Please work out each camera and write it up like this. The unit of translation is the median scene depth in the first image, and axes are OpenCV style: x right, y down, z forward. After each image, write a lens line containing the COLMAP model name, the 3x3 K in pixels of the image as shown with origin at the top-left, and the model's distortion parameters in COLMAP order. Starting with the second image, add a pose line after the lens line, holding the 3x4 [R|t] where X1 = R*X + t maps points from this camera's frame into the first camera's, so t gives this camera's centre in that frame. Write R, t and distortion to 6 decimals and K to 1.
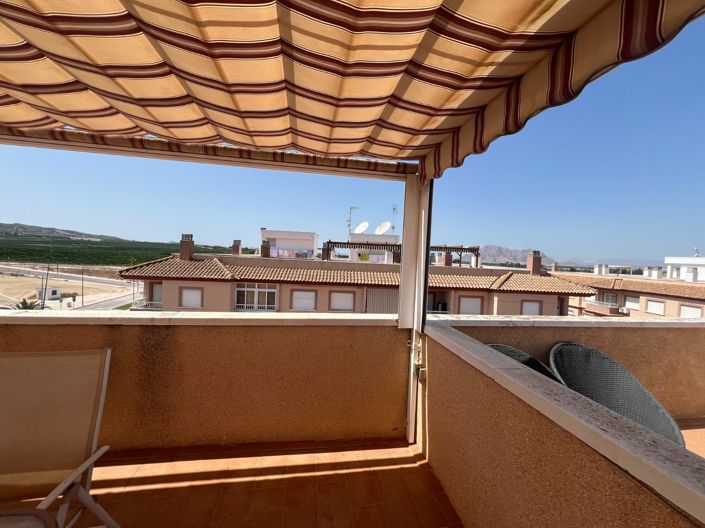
lens RADIAL K [[281.4, 0, 351.3], [0, 281.4, 263.5], [0, 0, 1]] dist [-0.001843, 0.000368]
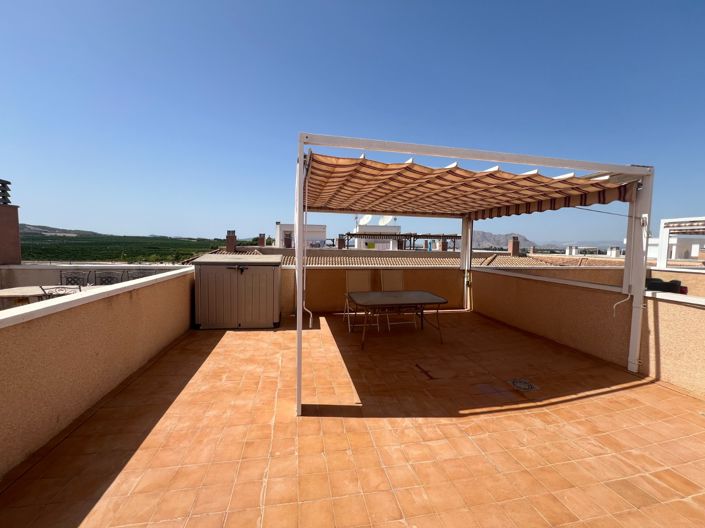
lens RADIAL K [[281.4, 0, 351.7], [0, 281.4, 262.5], [0, 0, 1]] dist [-0.001843, 0.000368]
pose [[0.998504, -0.029824, 0.045833, -0.104073], [0.028103, 0.998892, 0.037750, 0.001559], [-0.046908, -0.036406, 0.998236, -0.177405]]
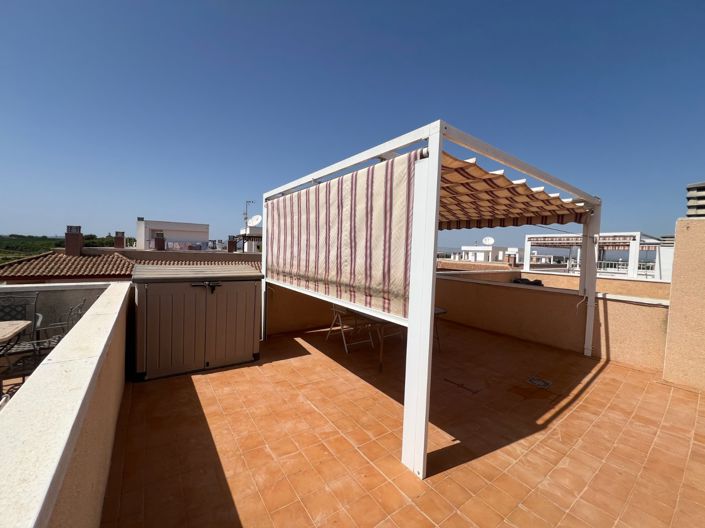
lens RADIAL K [[281.4, 0, 351.9], [0, 281.4, 264.4], [0, 0, 1]] dist [-0.001843, 0.000368]
pose [[0.888698, -0.037992, 0.456917, -0.175701], [0.019957, 0.998822, 0.044235, -0.004809], [-0.458059, -0.030193, 0.888409, -0.134807]]
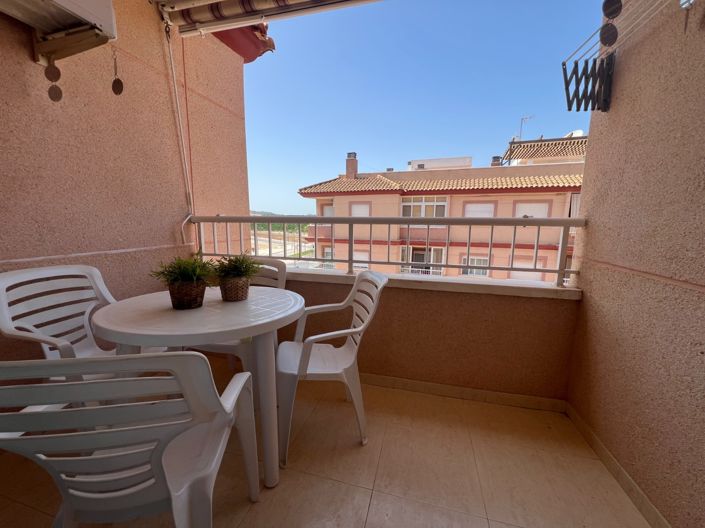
lens RADIAL K [[281.4, 0, 350.5], [0, 281.4, 261.6], [0, 0, 1]] dist [-0.001843, 0.000368]
pose [[0.910066, 0.018148, -0.414066, -0.134716], [0.027854, 0.994104, 0.104790, 0.139006], [0.413527, -0.106899, 0.904195, 0.047218]]
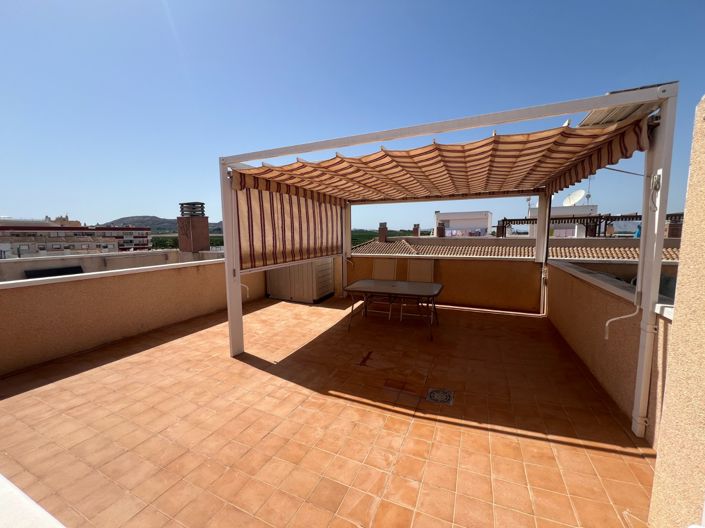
lens RADIAL K [[281.4, 0, 351.5], [0, 281.4, 261.7], [0, 0, 1]] dist [-0.001843, 0.000368]
pose [[0.836234, 0.000663, -0.548373, 0.016563], [0.032836, 0.998144, 0.051280, 0.006057], [0.547389, -0.060889, 0.834660, -0.160512]]
